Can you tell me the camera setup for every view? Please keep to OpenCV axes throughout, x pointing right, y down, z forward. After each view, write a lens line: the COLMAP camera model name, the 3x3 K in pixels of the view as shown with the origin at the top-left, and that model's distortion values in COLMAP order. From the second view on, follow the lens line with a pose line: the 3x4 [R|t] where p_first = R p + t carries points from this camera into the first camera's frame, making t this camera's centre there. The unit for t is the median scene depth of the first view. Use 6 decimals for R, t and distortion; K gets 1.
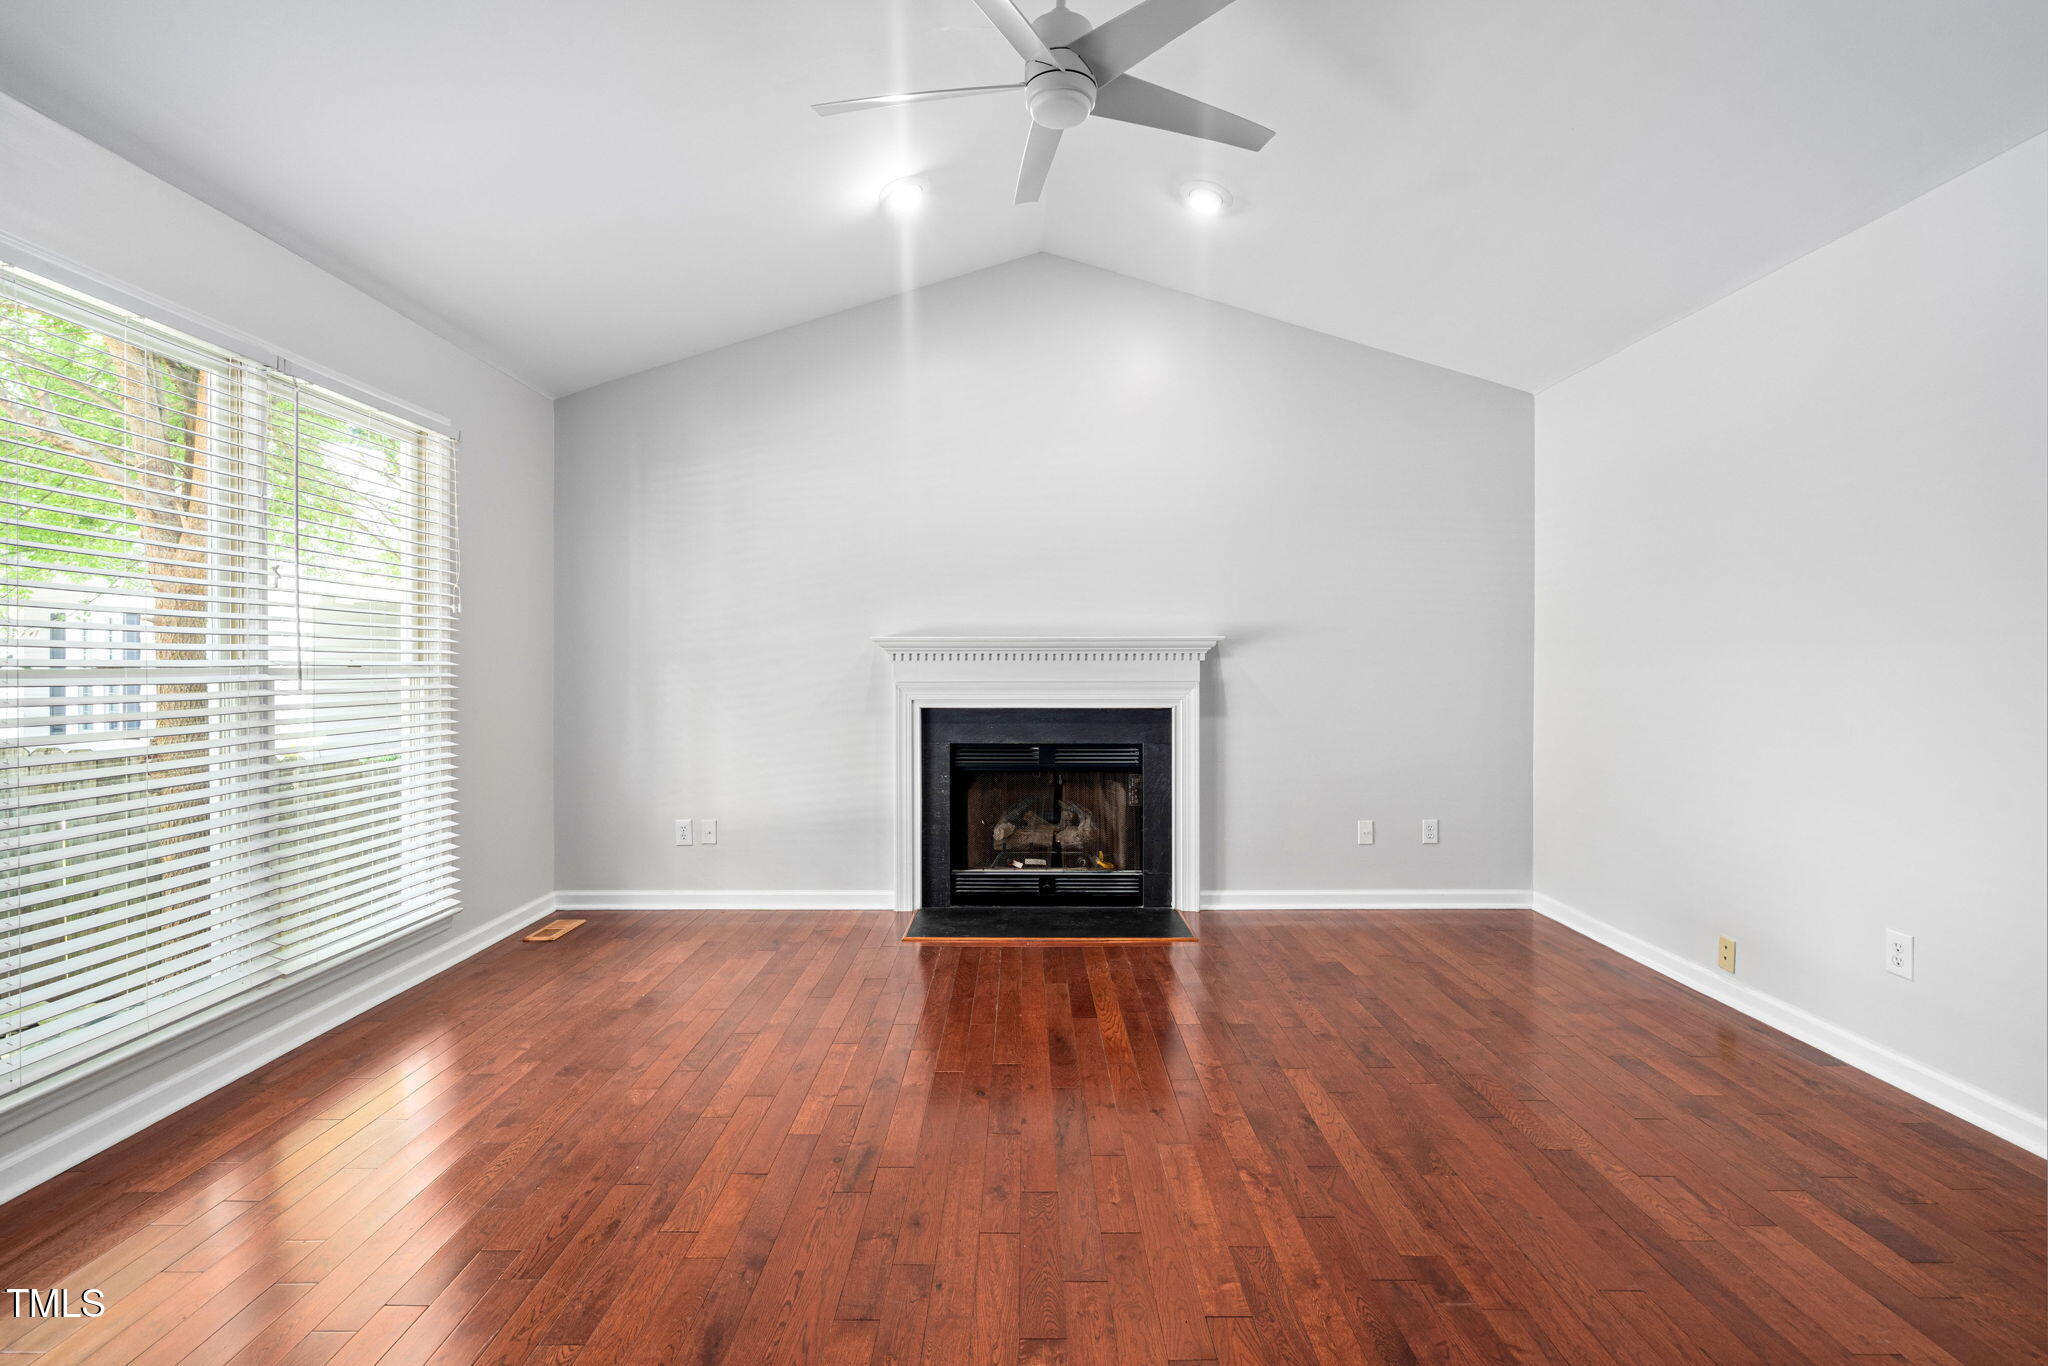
lens RADIAL K [[933.4, 0, 1024.8], [0, 933.4, 674.3], [0, 0, 1]] dist [0.000384, 0.000245]
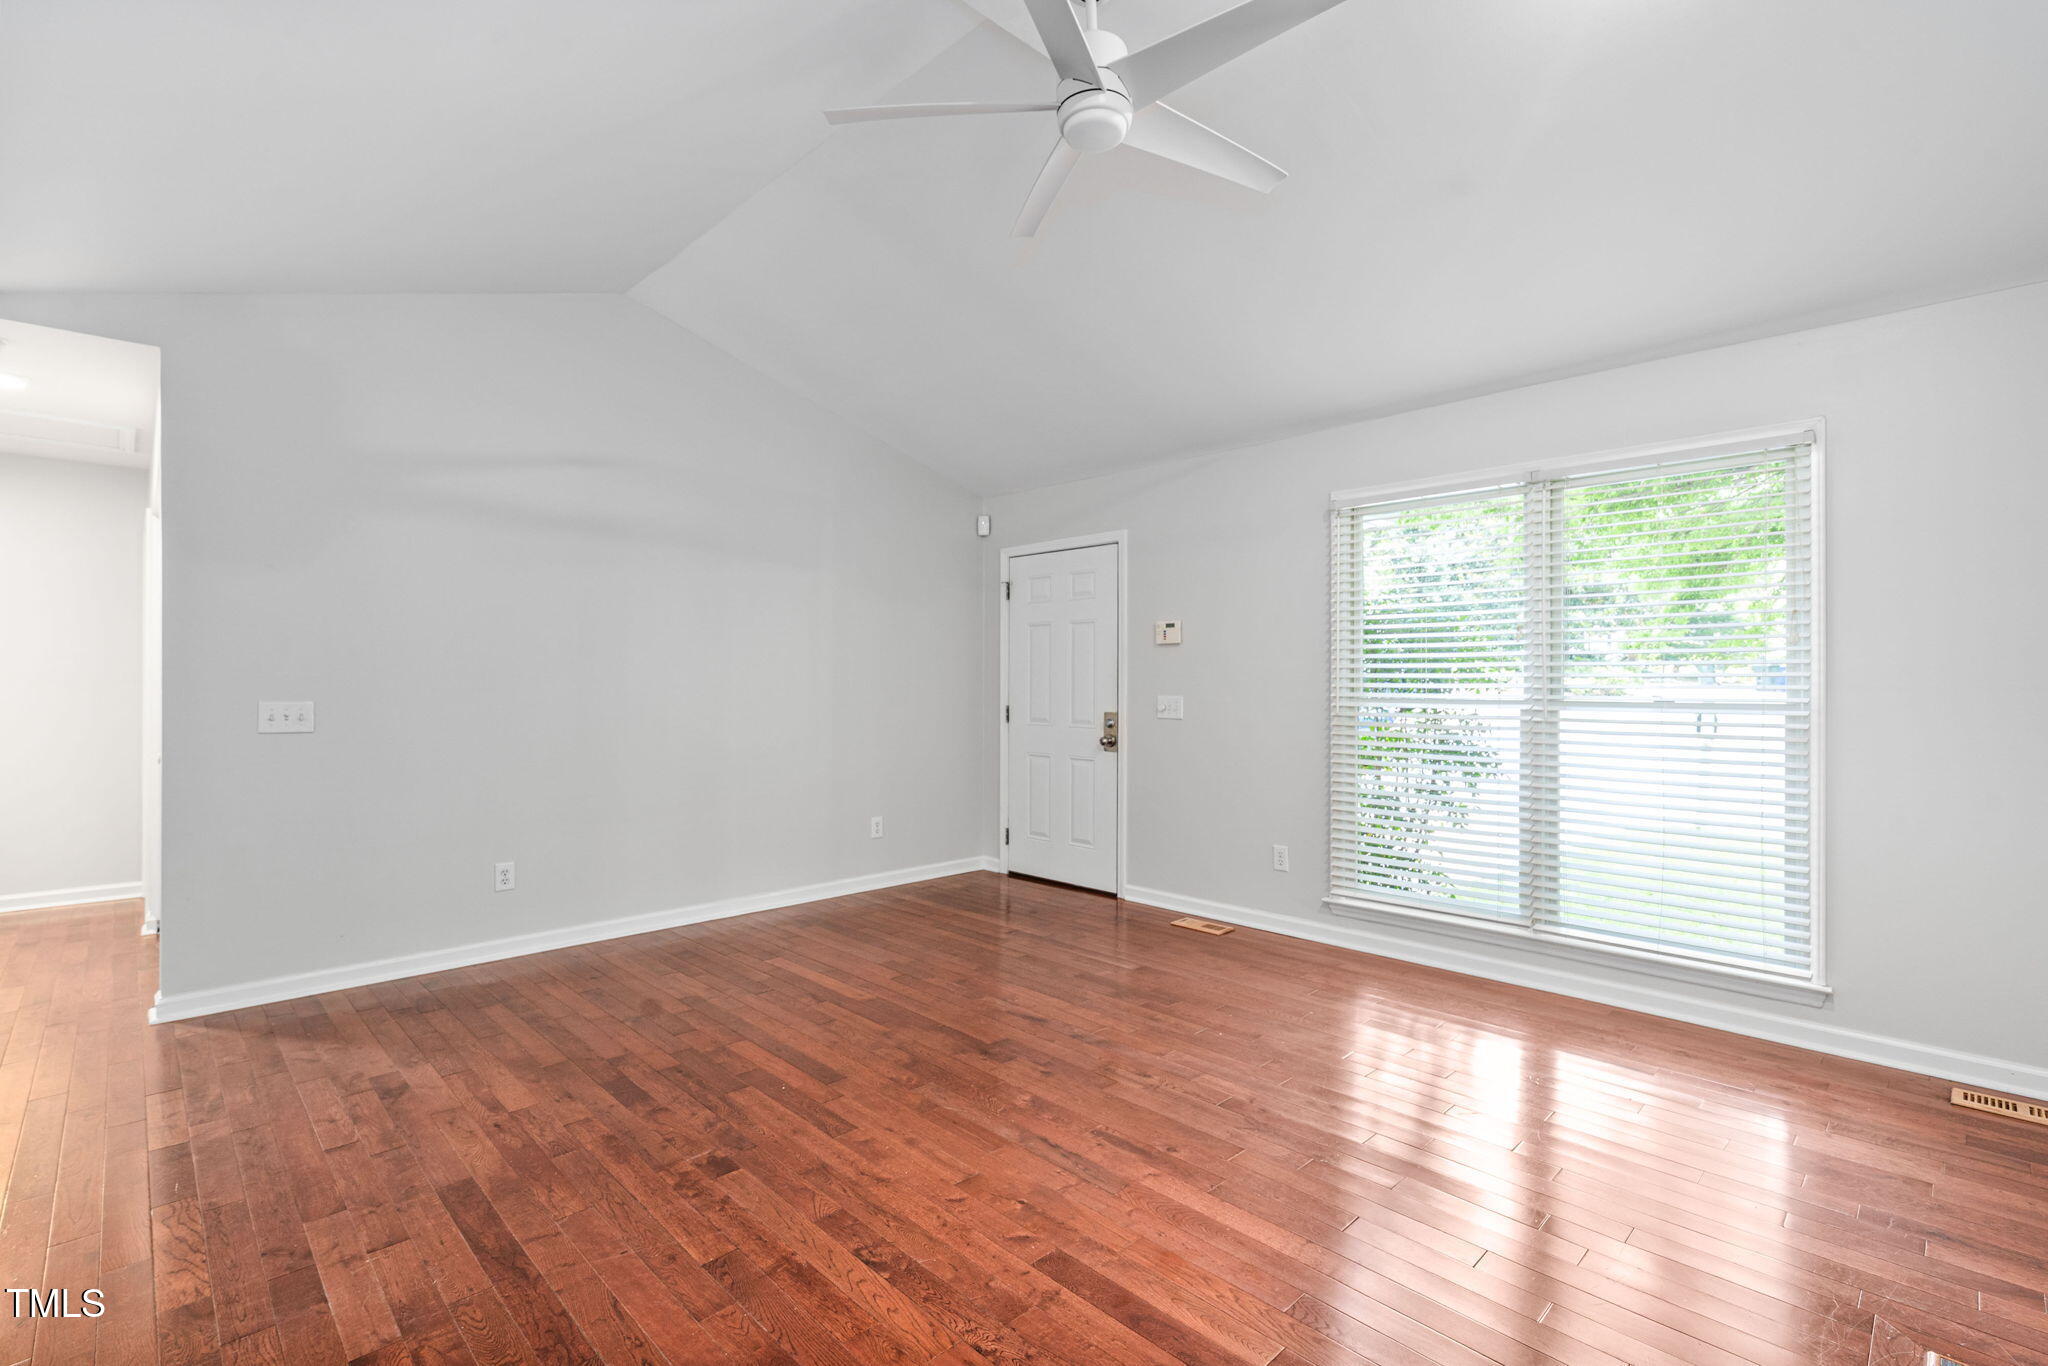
lens RADIAL K [[925.7, 0, 1016.6], [0, 925.7, 686.5], [0, 0, 1]] dist [-0.001454, 0.000576]
pose [[-0.721899, 0.004484, -0.691984, 0.418560], [-0.007440, 0.999871, 0.014241, -0.025309], [0.691959, 0.015429, -0.721772, 0.901509]]
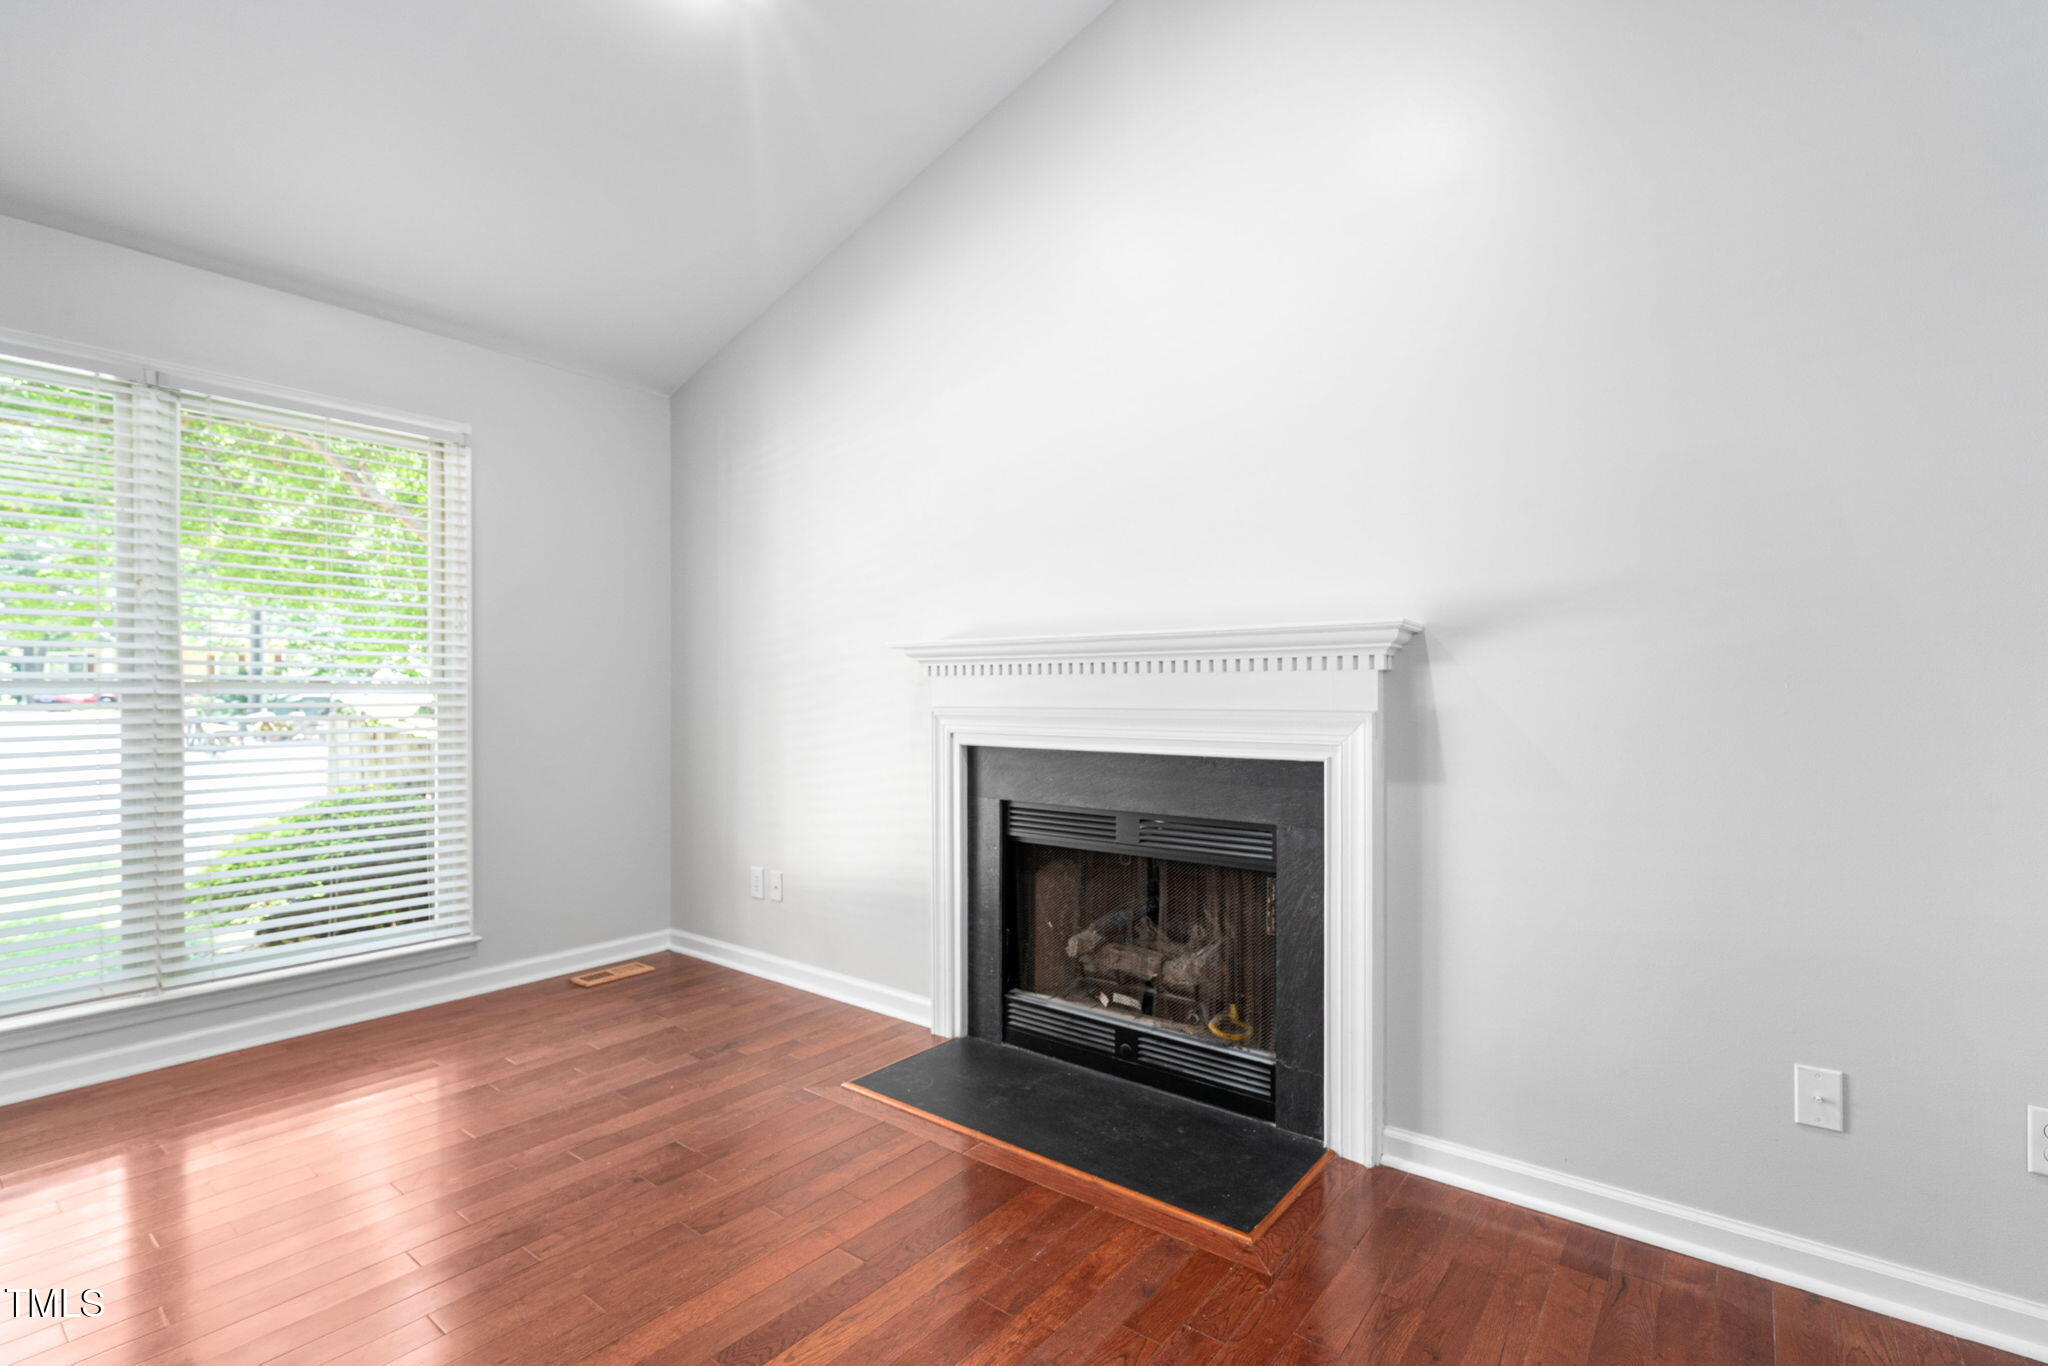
lens RADIAL K [[941.0, 0, 1025.3], [0, 941.0, 699.8], [0, 0, 1]] dist [-0.008556, 0.000331]
pose [[0.791978, 0.005468, -0.610525, 0.345602], [-0.008881, 0.999957, -0.002565, 0.004692], [0.610485, 0.007453, 0.791993, 0.481032]]
